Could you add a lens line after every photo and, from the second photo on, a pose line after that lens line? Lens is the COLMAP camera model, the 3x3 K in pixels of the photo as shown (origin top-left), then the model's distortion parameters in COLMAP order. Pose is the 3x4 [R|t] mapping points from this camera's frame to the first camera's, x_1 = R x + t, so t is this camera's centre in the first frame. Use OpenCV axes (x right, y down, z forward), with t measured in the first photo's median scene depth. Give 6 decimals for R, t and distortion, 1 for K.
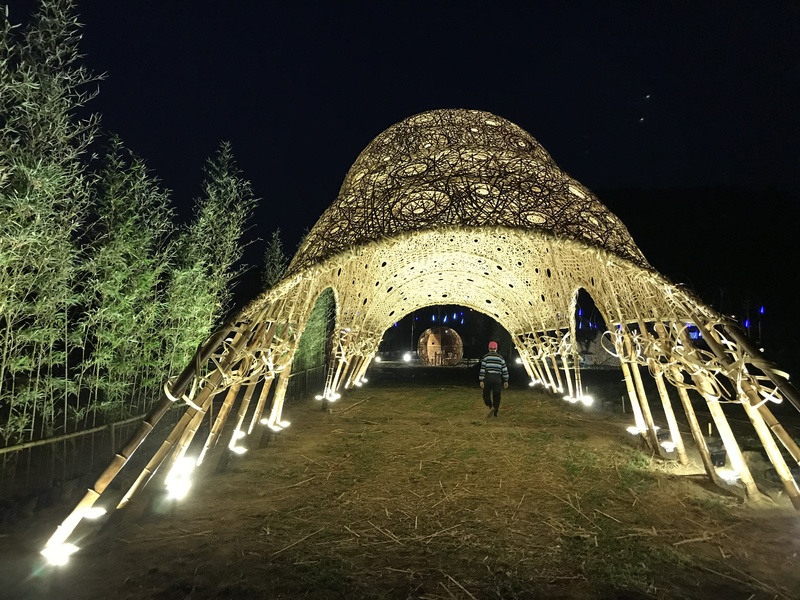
lens RADIAL K [[649.0, 0, 400.4], [0, 649.0, 295.4], [0, 0, 1]] dist [0.040495, -0.019609]
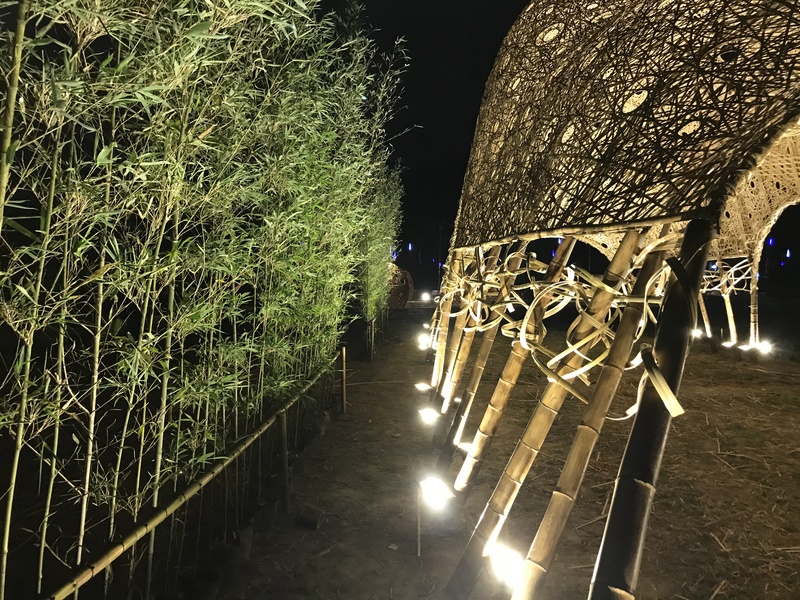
lens RADIAL K [[649.0, 0, 397.8], [0, 649.0, 299.4], [0, 0, 1]] dist [0.040495, -0.019609]
pose [[0.999805, -0.009624, 0.017214, -0.320876], [0.007873, 0.995049, 0.099070, 0.032271], [-0.018083, -0.098915, 0.994932, 0.388327]]
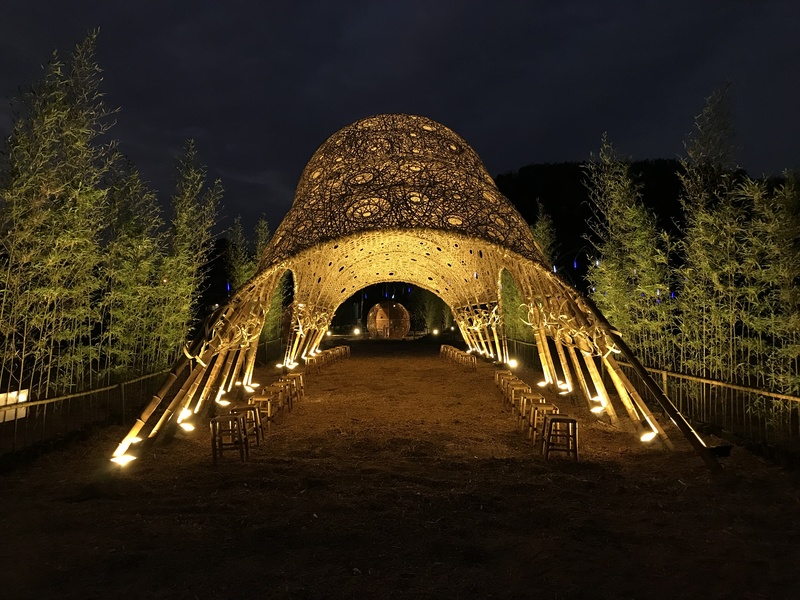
lens RADIAL K [[649.0, 0, 403.7], [0, 649.0, 299.6], [0, 0, 1]] dist [0.040495, -0.019609]
pose [[0.996454, -0.010944, 0.083421, -0.007190], [0.007120, 0.998916, 0.045998, -0.015398], [-0.083834, -0.045241, 0.995452, -0.260054]]
